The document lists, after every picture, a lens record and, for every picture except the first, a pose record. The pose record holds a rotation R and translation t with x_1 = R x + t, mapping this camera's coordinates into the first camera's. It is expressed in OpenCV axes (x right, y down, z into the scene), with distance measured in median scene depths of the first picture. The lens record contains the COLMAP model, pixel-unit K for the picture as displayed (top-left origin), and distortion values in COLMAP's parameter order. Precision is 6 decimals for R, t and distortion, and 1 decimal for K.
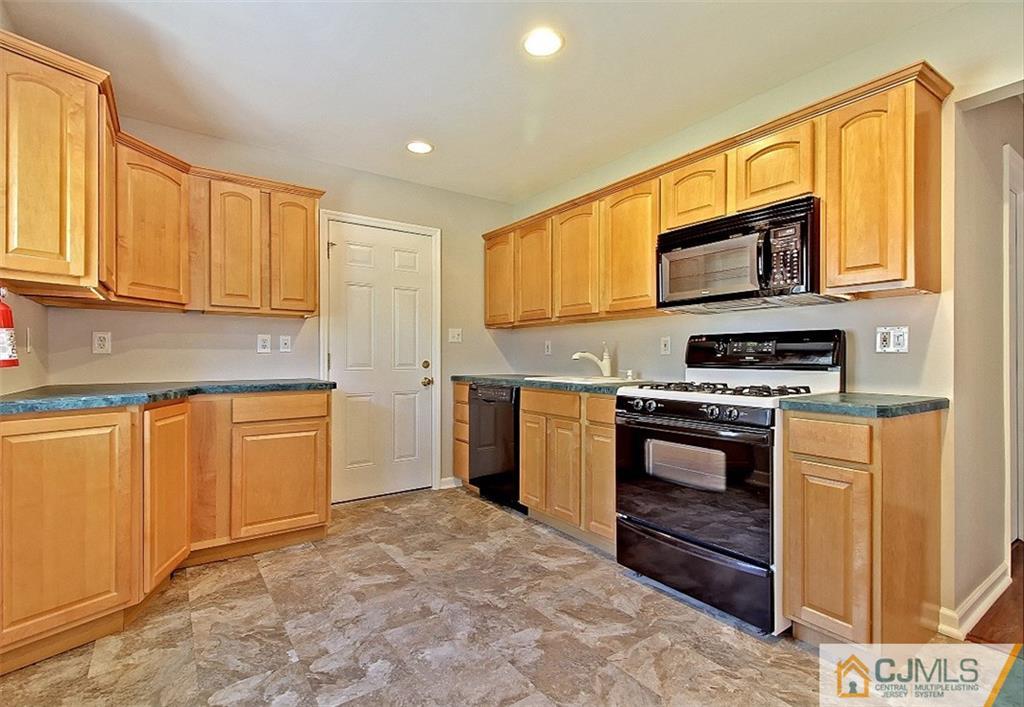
lens RADIAL K [[492.0, 0, 510.0], [0, 492.0, 359.0], [0, 0, 1]] dist [0.013969, -0.002969]
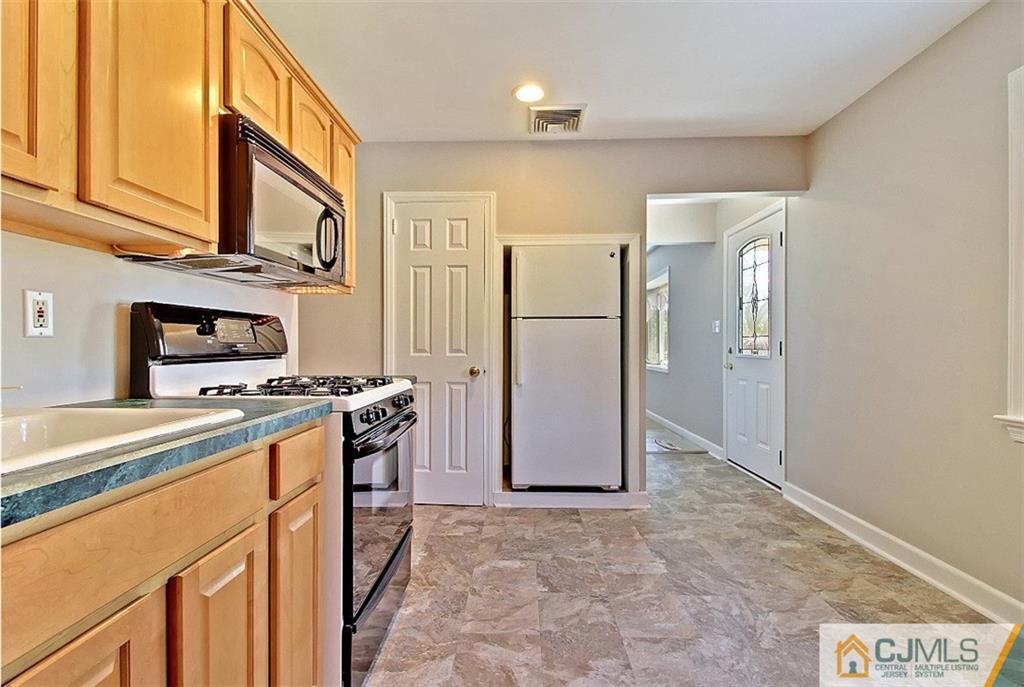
lens RADIAL K [[470.8, 0, 508.9], [0, 470.8, 344.6], [0, 0, 1]] dist [-0.002236, -0.001182]
pose [[-0.797048, -0.004869, 0.603897, -0.284178], [-0.004915, 0.999987, 0.001576, -0.007016], [-0.603897, -0.001712, -0.797061, 1.483629]]
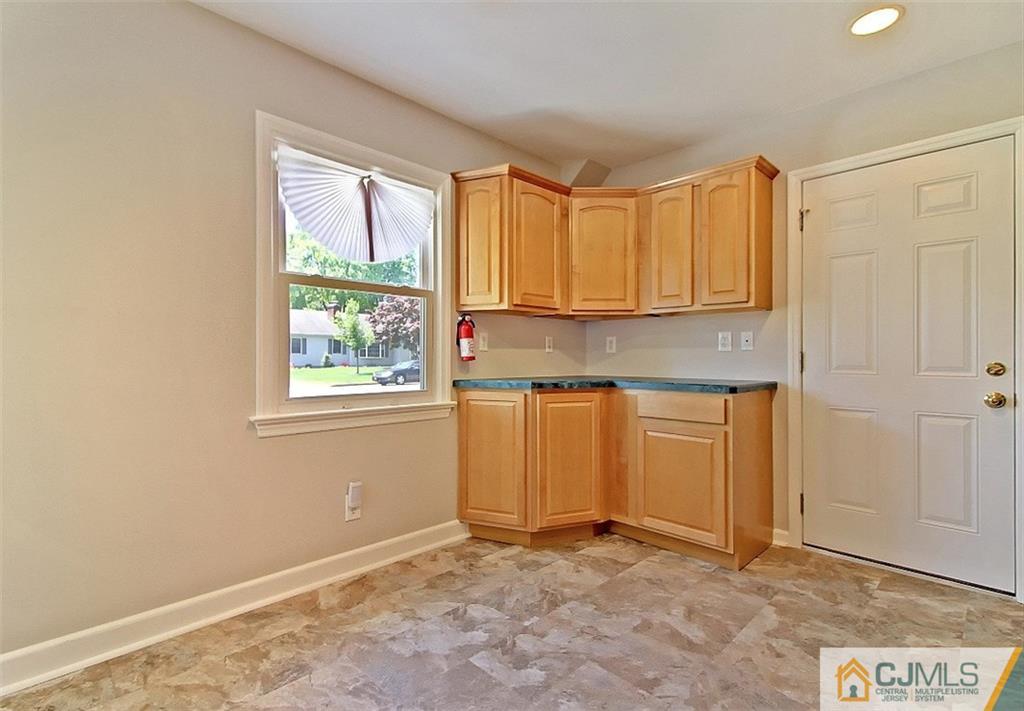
lens RADIAL K [[492.0, 0, 487.5], [0, 492.0, 348.1], [0, 0, 1]] dist [0.013969, -0.002969]
pose [[0.140817, -0.016329, -0.989901, 0.488937], [-0.008238, 0.999810, -0.017664, 0.002461], [0.990001, 0.010643, 0.140656, 0.544881]]
